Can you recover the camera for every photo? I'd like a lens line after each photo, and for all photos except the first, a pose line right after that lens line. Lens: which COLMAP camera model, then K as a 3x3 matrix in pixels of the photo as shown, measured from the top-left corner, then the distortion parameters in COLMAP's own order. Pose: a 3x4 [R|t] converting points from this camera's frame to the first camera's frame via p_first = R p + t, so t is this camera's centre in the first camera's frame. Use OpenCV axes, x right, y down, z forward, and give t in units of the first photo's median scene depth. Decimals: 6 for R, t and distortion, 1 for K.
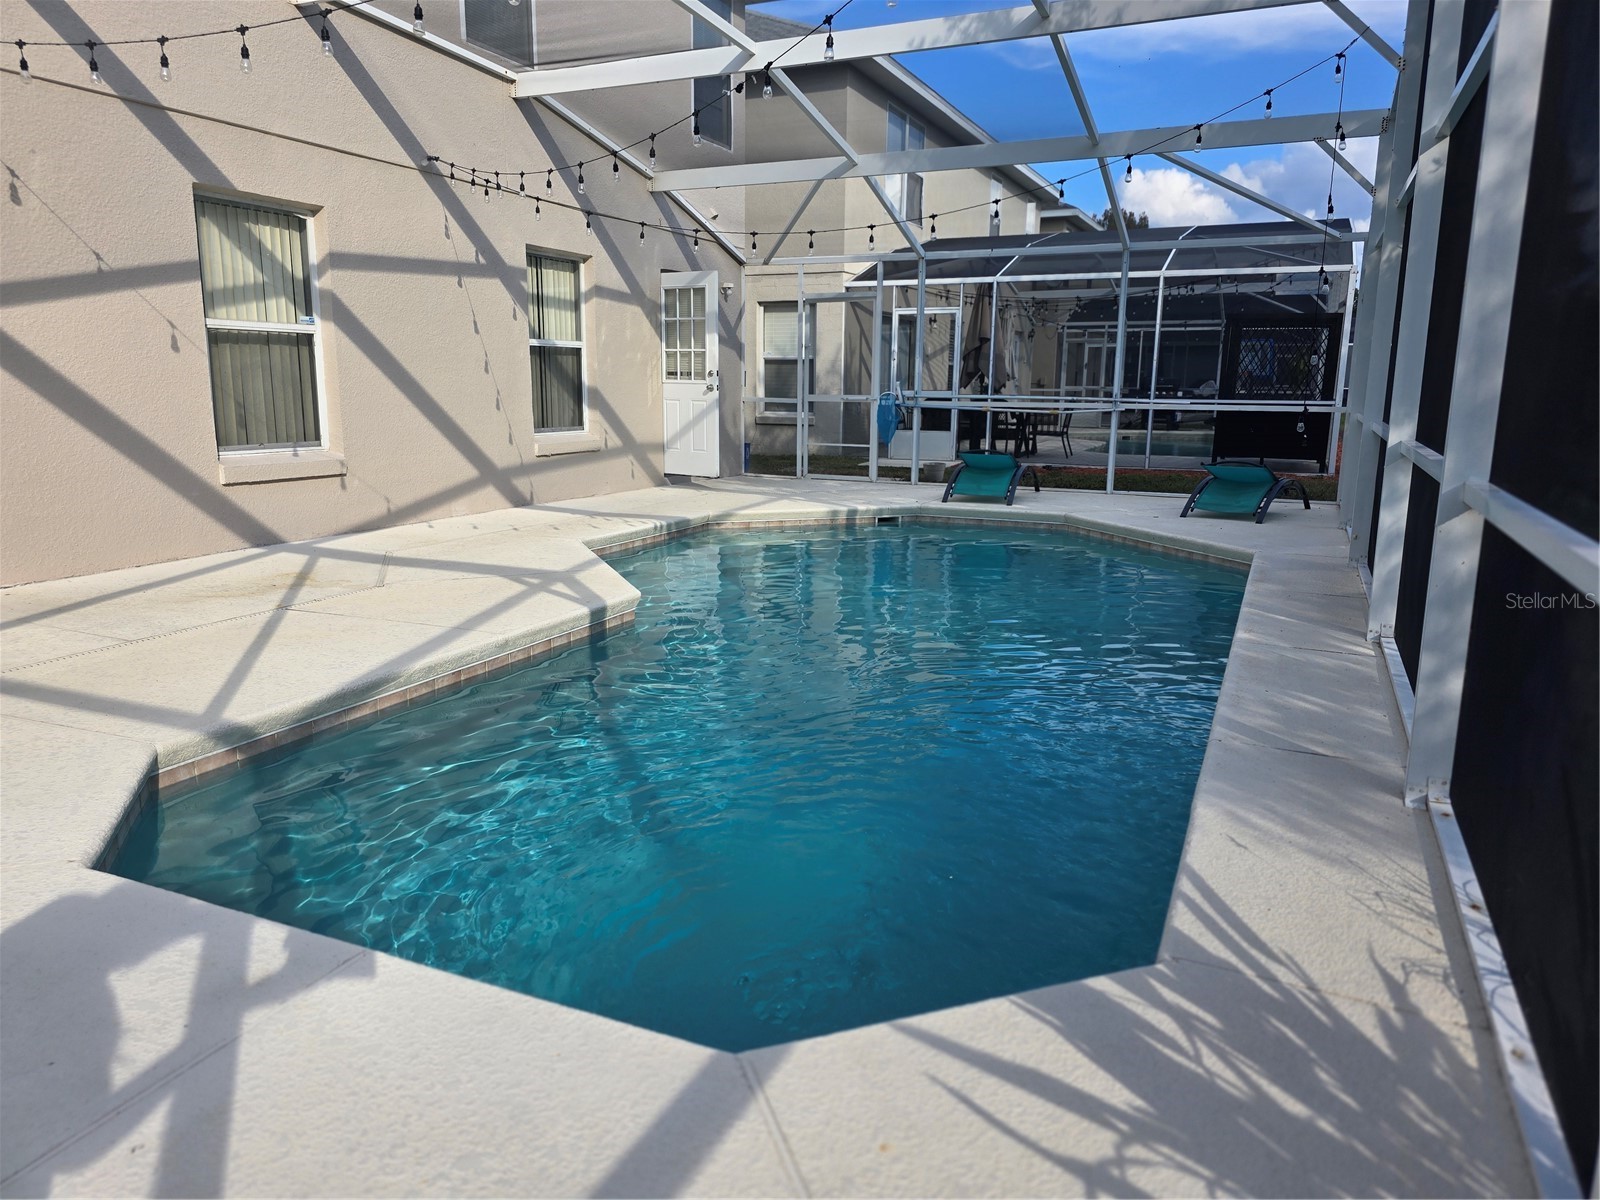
lens RADIAL K [[1079.2, 0, 821.4], [0, 1079.2, 598.5], [0, 0, 1]] dist [0.038588, -0.001434]
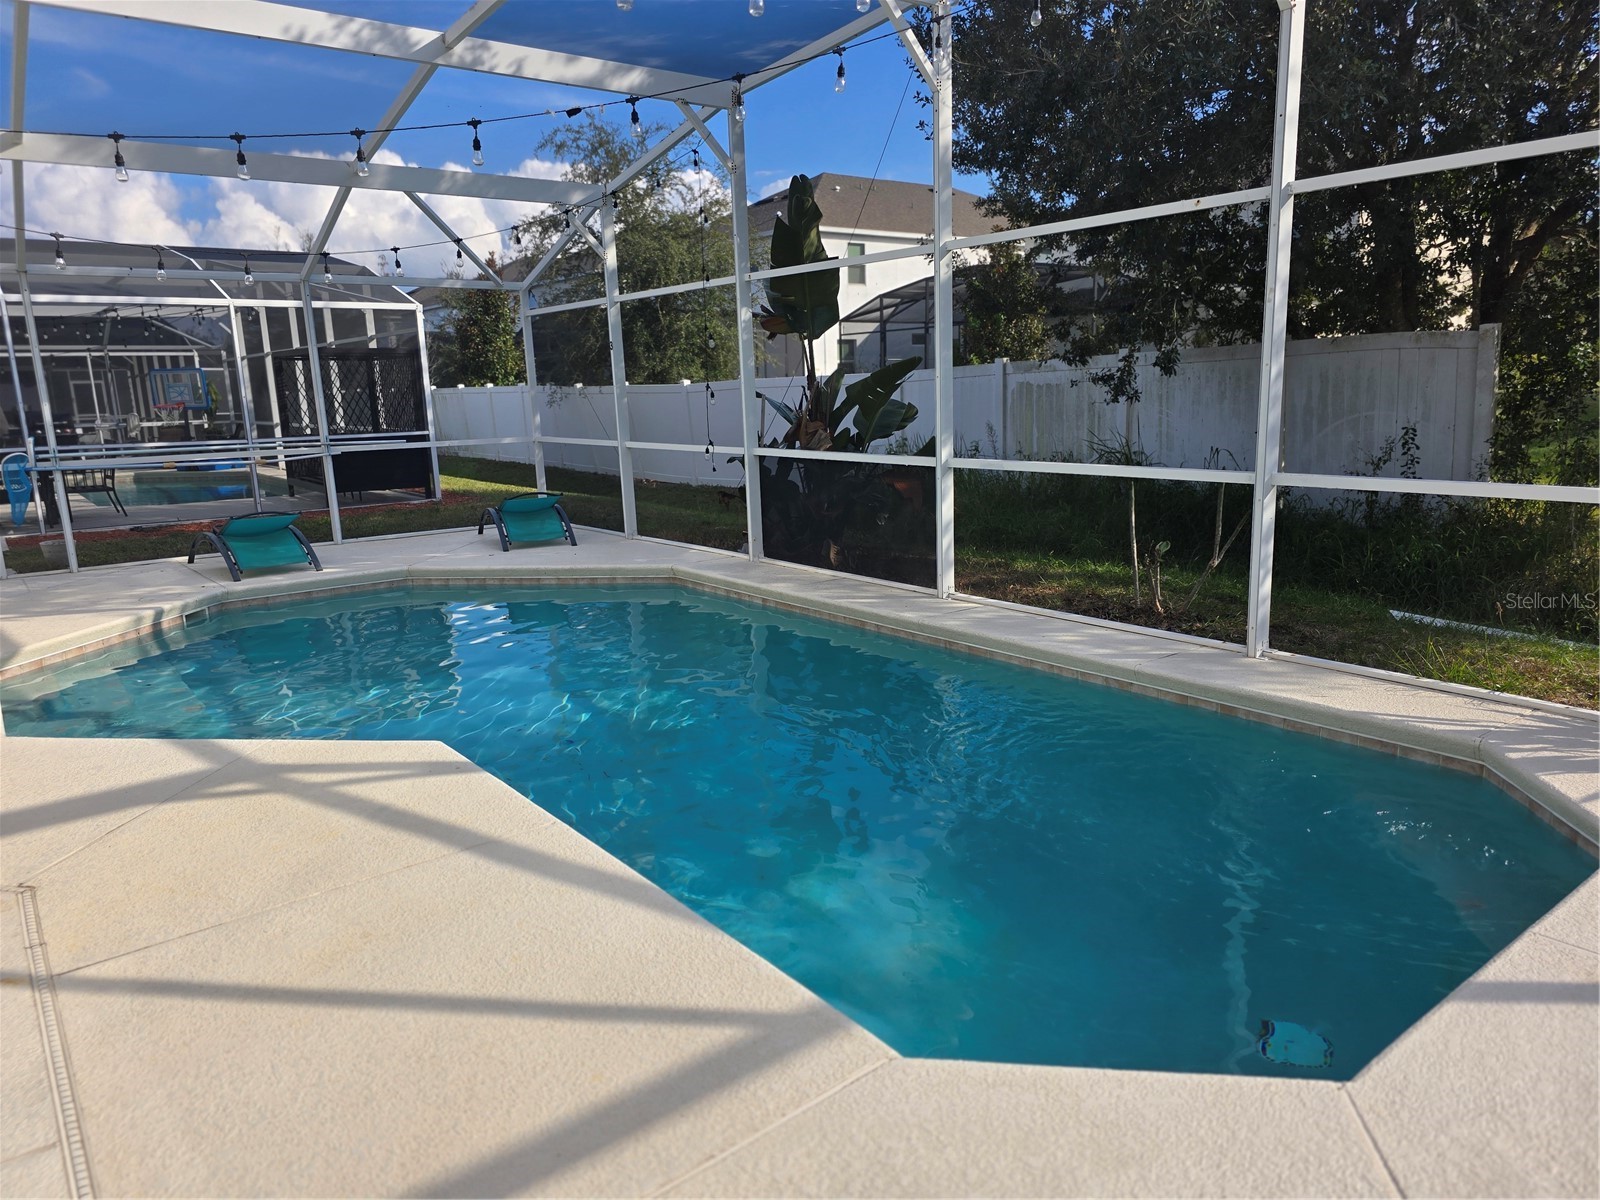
lens RADIAL K [[1079.2, 0, 821.4], [0, 1079.2, 598.5], [0, 0, 1]] dist [0.038588, -0.001434]
pose [[0.466676, -0.194714, 0.862728, -0.980792], [0.209207, 0.972084, 0.106229, -0.182978], [-0.859329, 0.130915, 0.494384, 0.567816]]
